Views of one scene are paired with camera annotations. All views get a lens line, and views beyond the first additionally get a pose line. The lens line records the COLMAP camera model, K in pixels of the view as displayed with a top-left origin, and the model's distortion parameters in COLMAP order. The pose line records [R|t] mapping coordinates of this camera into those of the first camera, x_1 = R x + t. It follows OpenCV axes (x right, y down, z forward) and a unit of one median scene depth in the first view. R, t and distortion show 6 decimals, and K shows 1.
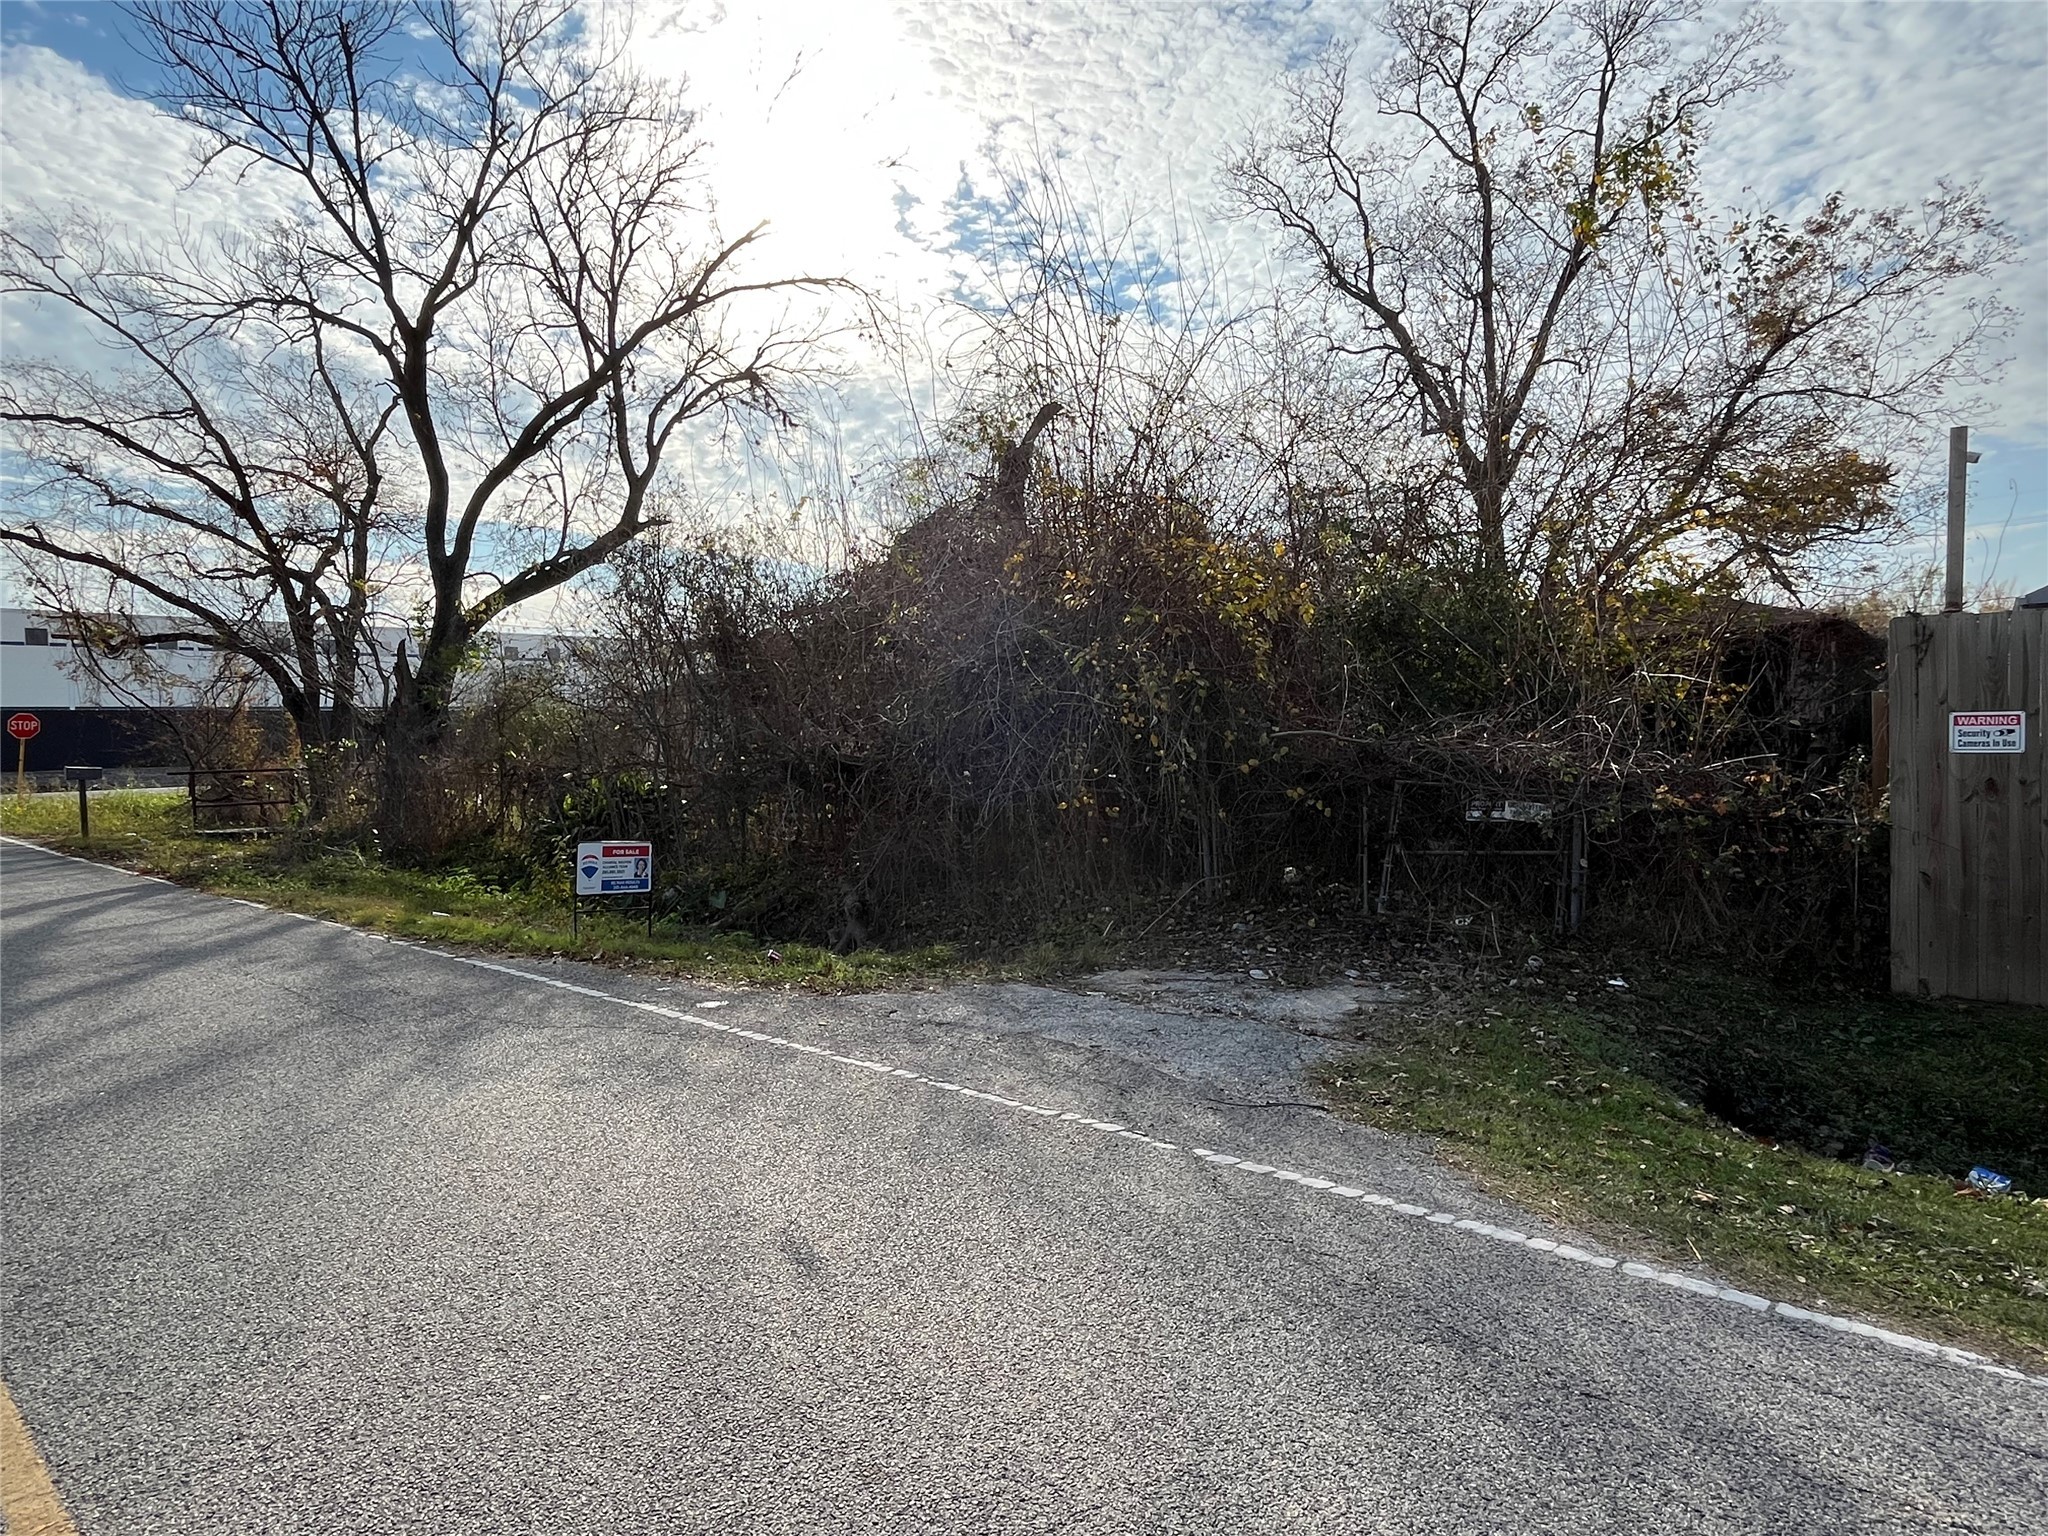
lens RADIAL K [[1103.8, 0, 1028.1], [0, 1103.8, 770.2], [0, 0, 1]] dist [-0.000590, -0.001030]
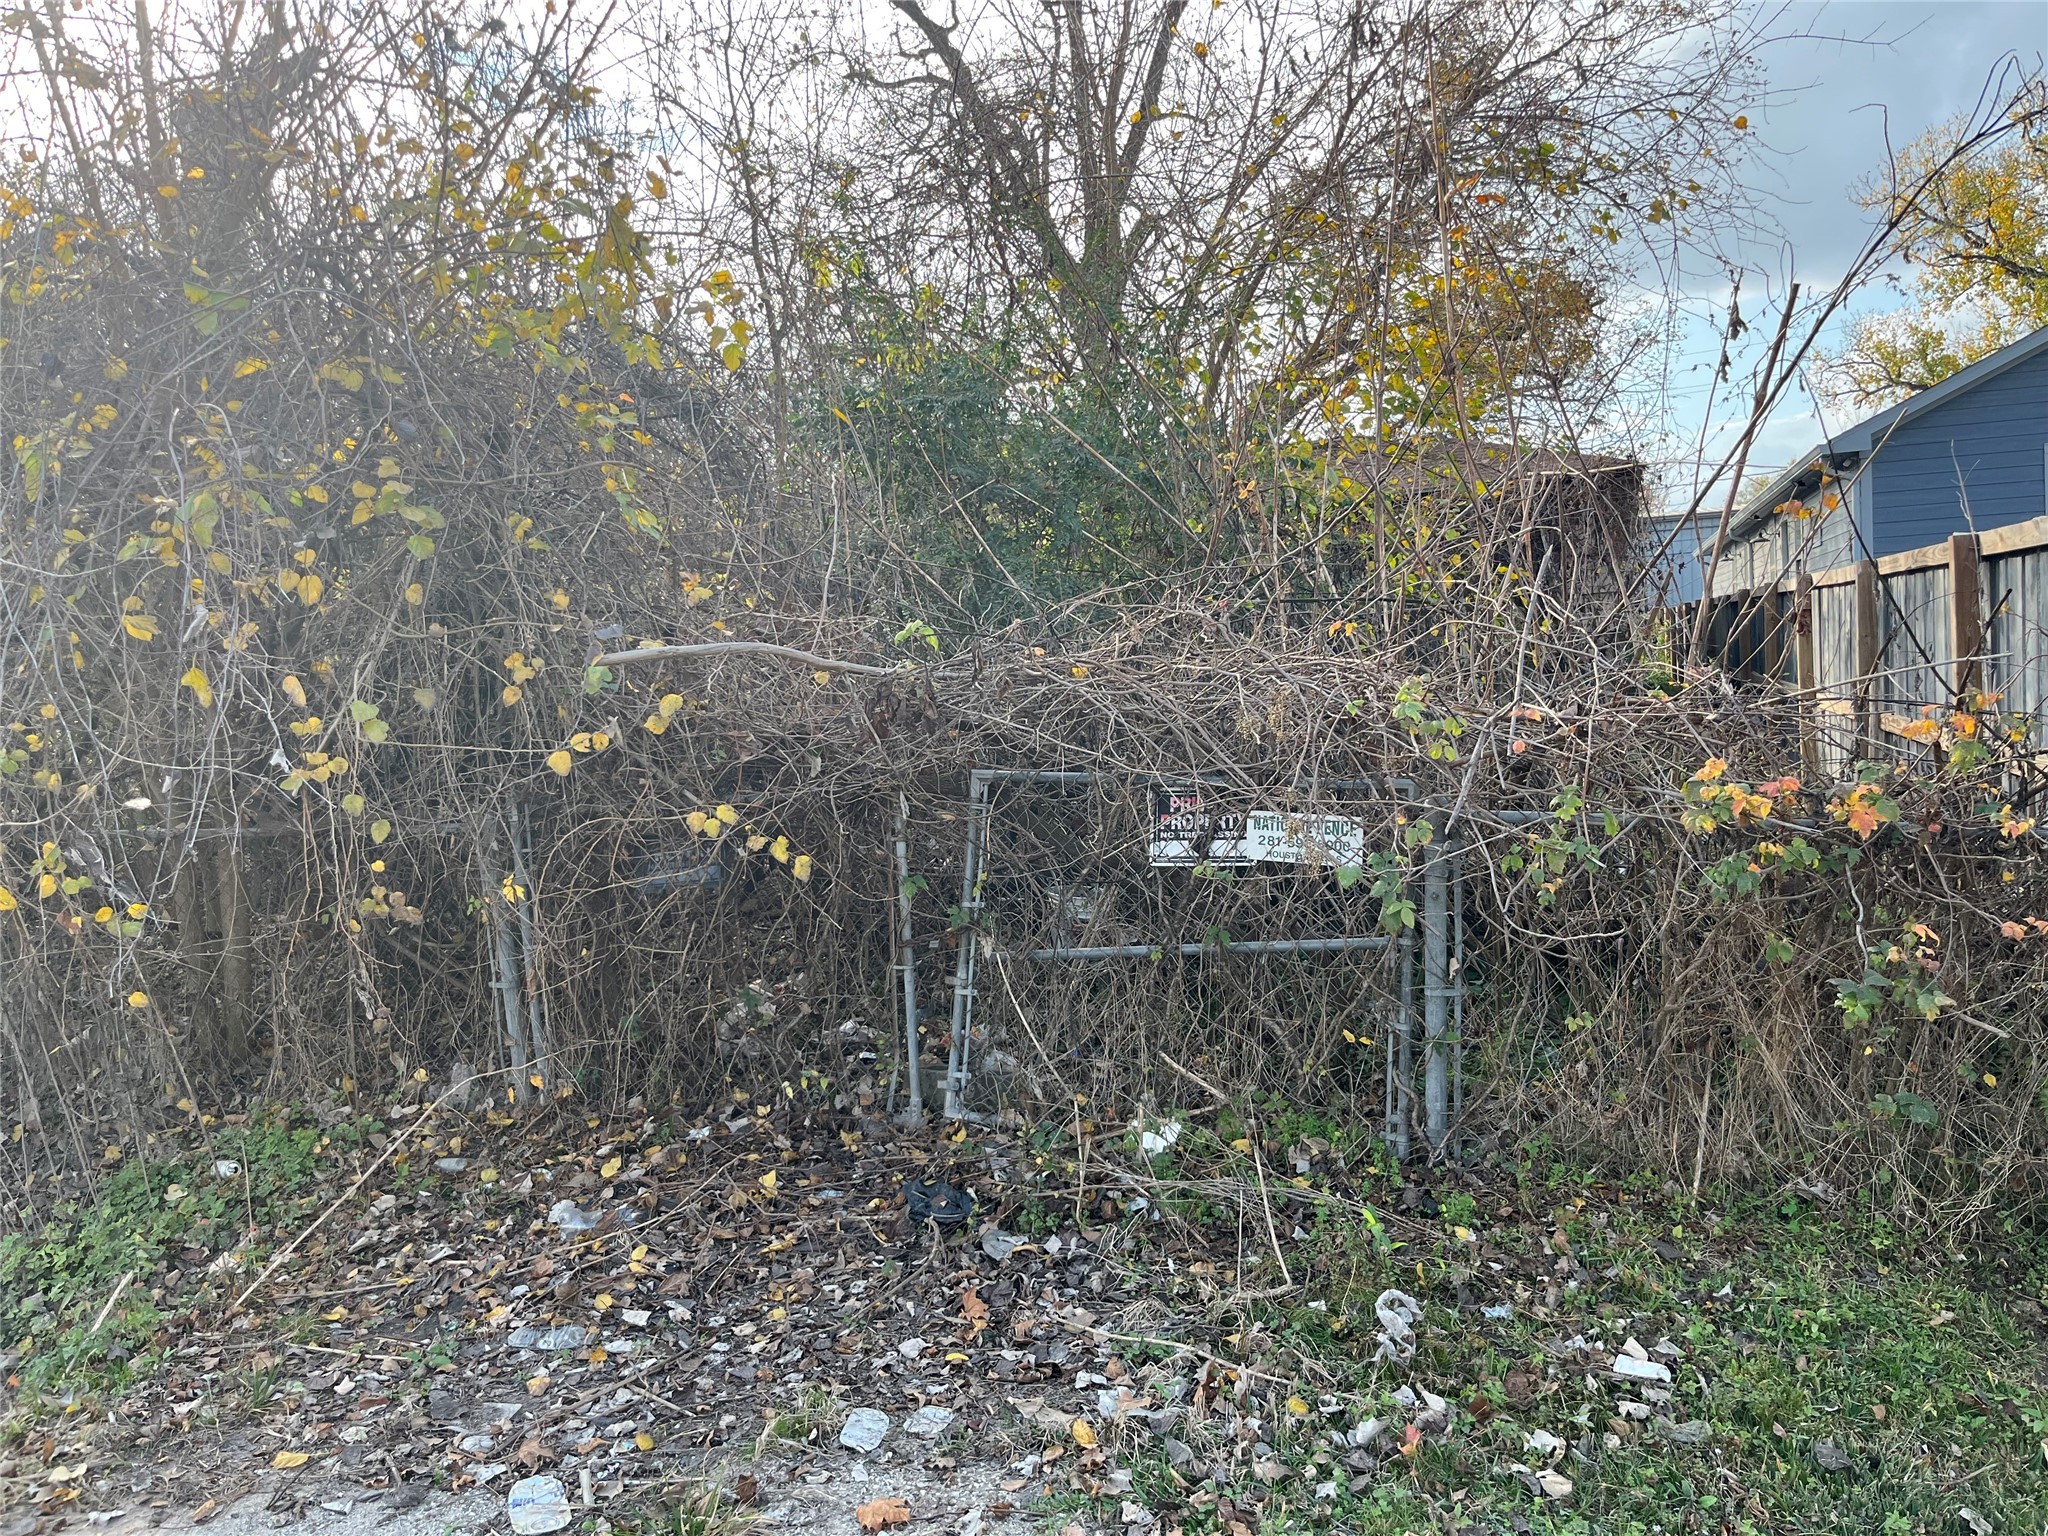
lens RADIAL K [[1534.3, 0, 1010.8], [0, 1534.3, 780.2], [0, 0, 1]] dist [0.042621, -0.050556]
pose [[0.941105, -0.056301, 0.333393, 0.161820], [0.048072, 0.998302, 0.032886, -0.004346], [-0.334679, -0.014922, 0.942214, 0.476446]]
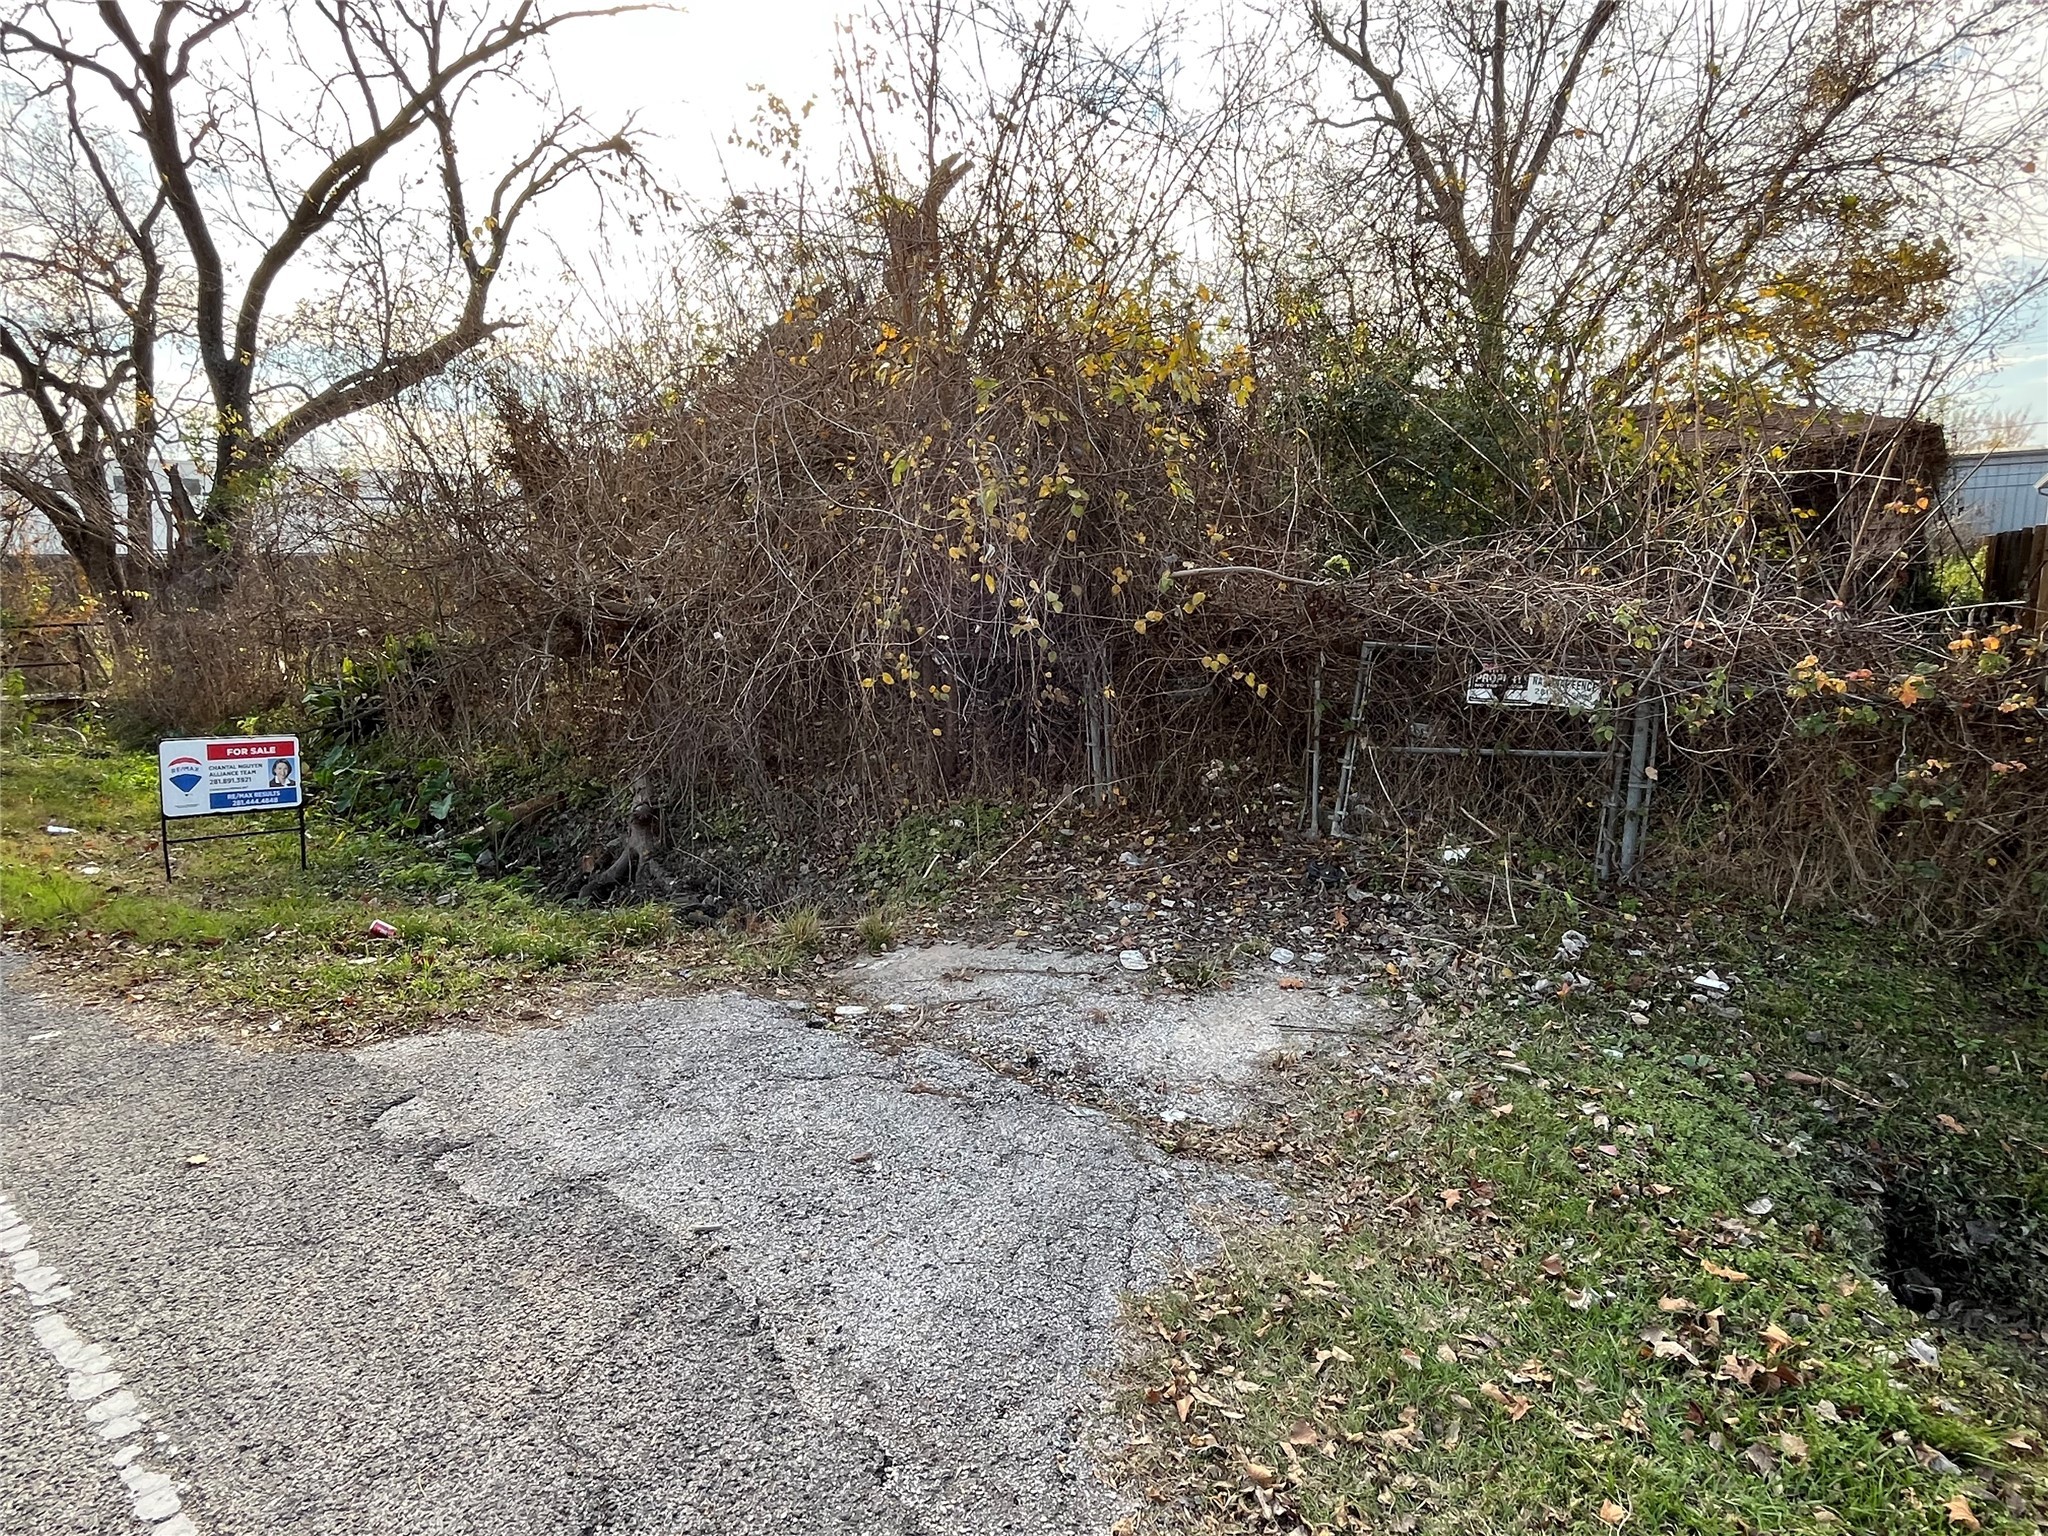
lens RADIAL K [[1103.8, 0, 1024.3], [0, 1103.8, 766.2], [0, 0, 1]] dist [-0.000590, -0.001030]
pose [[0.999814, -0.007908, 0.017573, 0.110178], [0.005472, 0.990887, 0.134585, -0.007158], [-0.018477, -0.134464, 0.990746, 0.317119]]
